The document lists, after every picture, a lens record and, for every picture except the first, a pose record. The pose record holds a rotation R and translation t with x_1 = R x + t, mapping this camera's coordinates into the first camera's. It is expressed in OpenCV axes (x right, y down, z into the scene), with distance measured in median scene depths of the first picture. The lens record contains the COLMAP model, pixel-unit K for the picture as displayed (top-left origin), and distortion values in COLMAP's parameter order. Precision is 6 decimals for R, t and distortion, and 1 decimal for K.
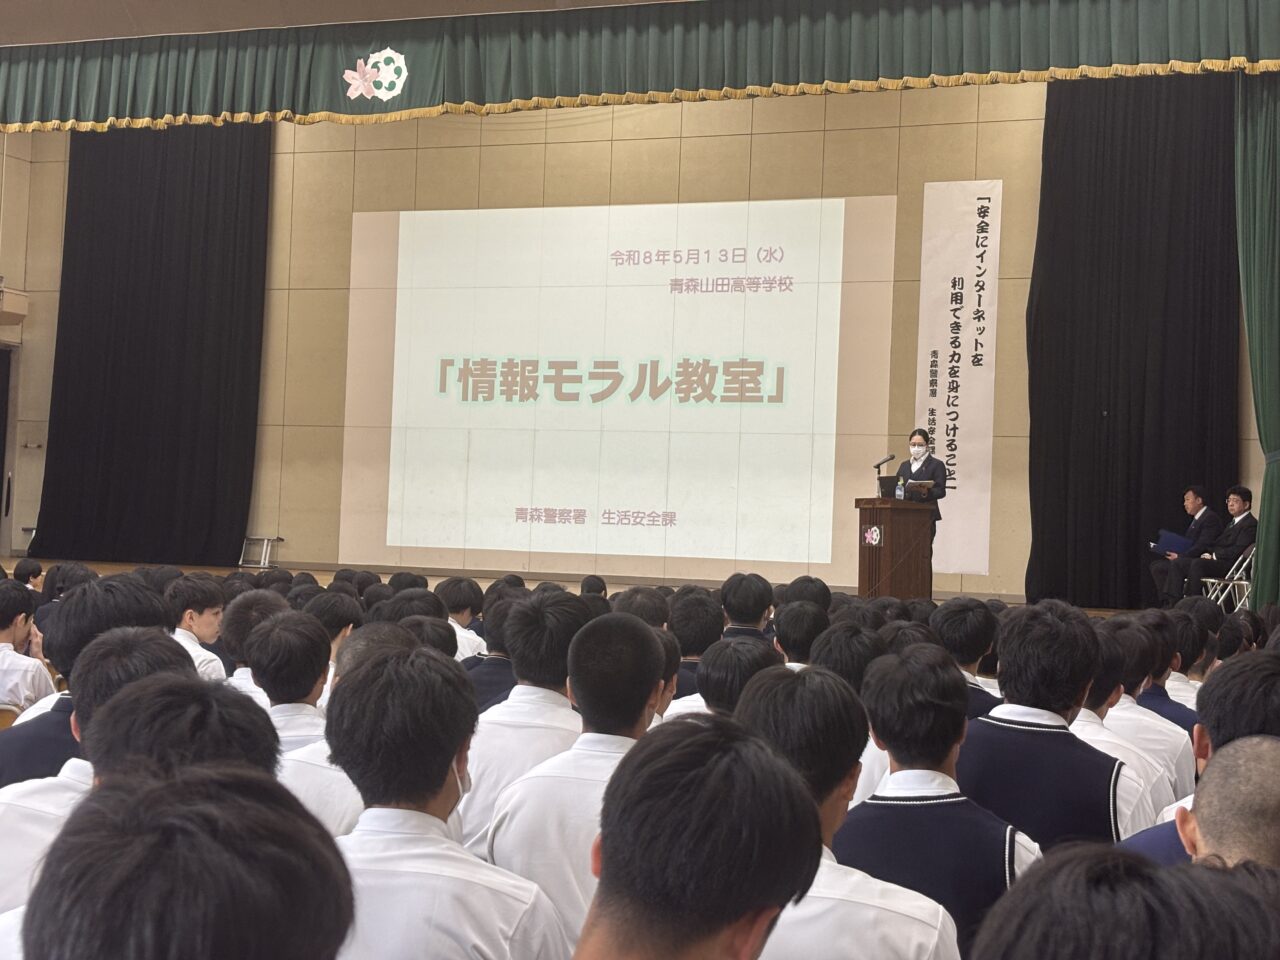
lens RADIAL K [[1763.4, 0, 644.0], [0, 1763.4, 481.1], [0, 0, 1]] dist [0.058427, 0.000000]
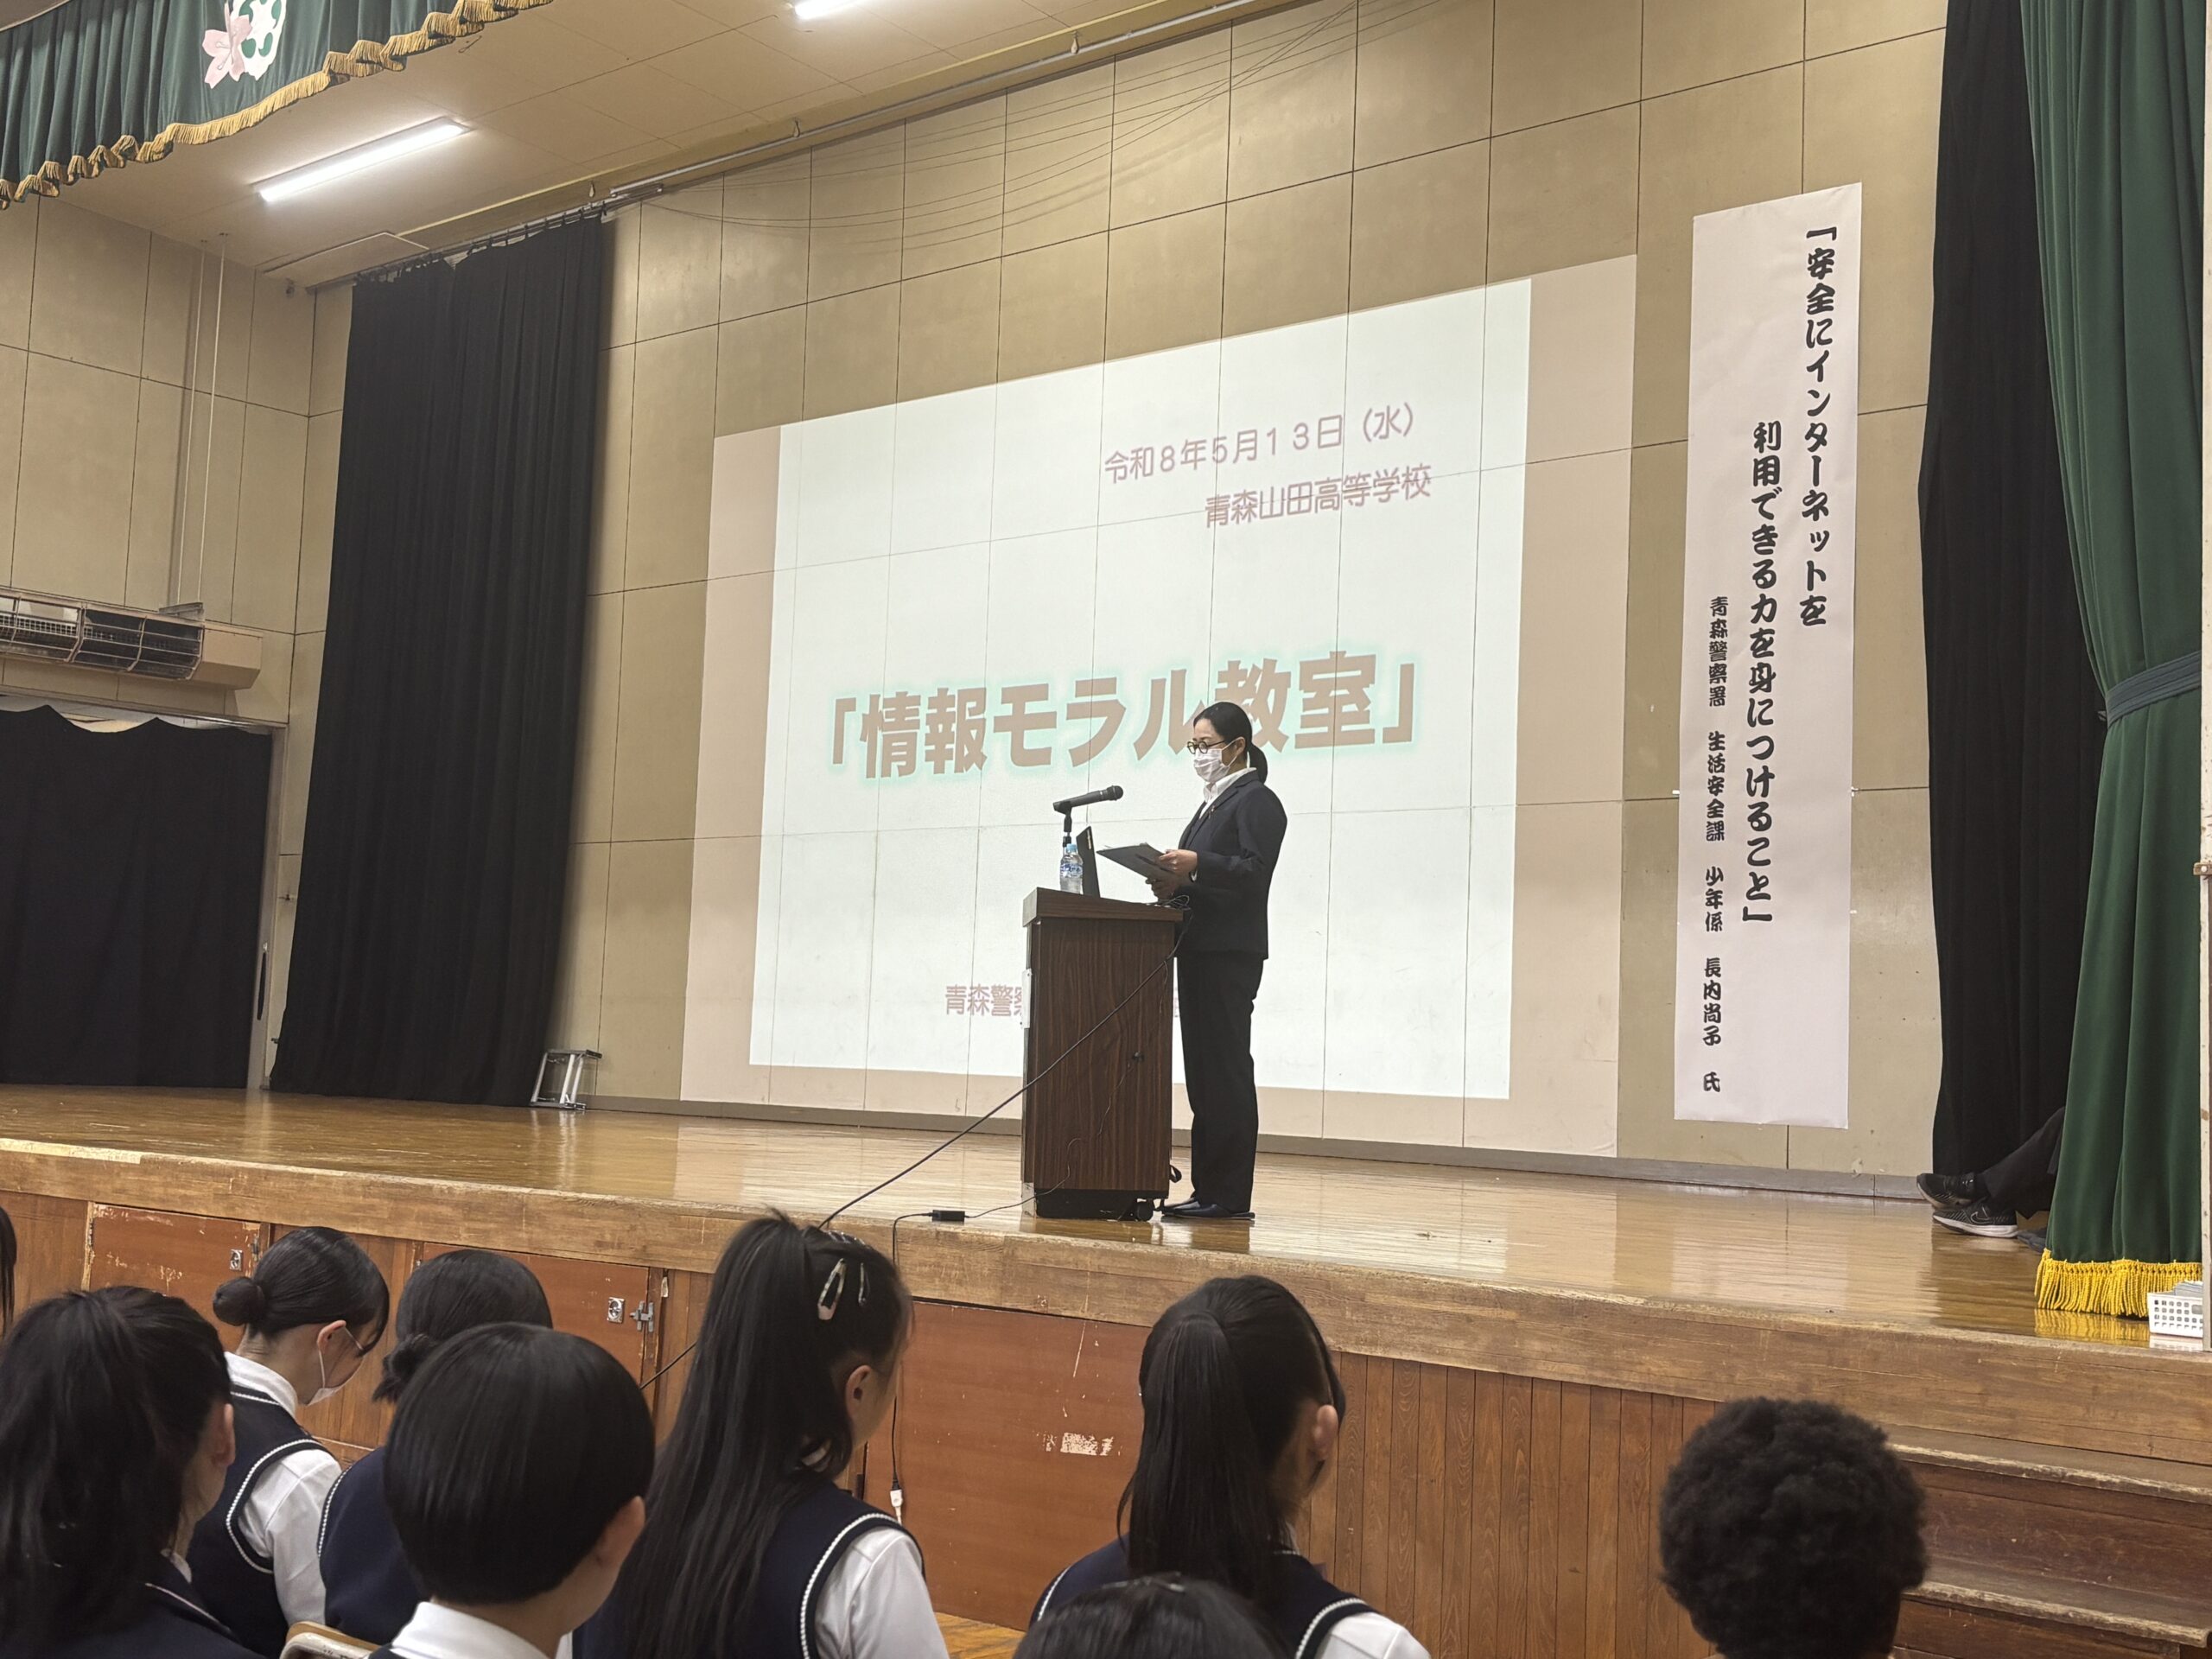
lens RADIAL K [[2536.3, 0, 1110.8], [0, 2536.3, 865.9], [0, 0, 1]] dist [0.022937, 0.000000]
pose [[0.947475, -0.028688, -0.318542, 0.218978], [0.012900, 0.998586, -0.051563, 0.020550], [0.319571, 0.044746, 0.946505, 0.375038]]
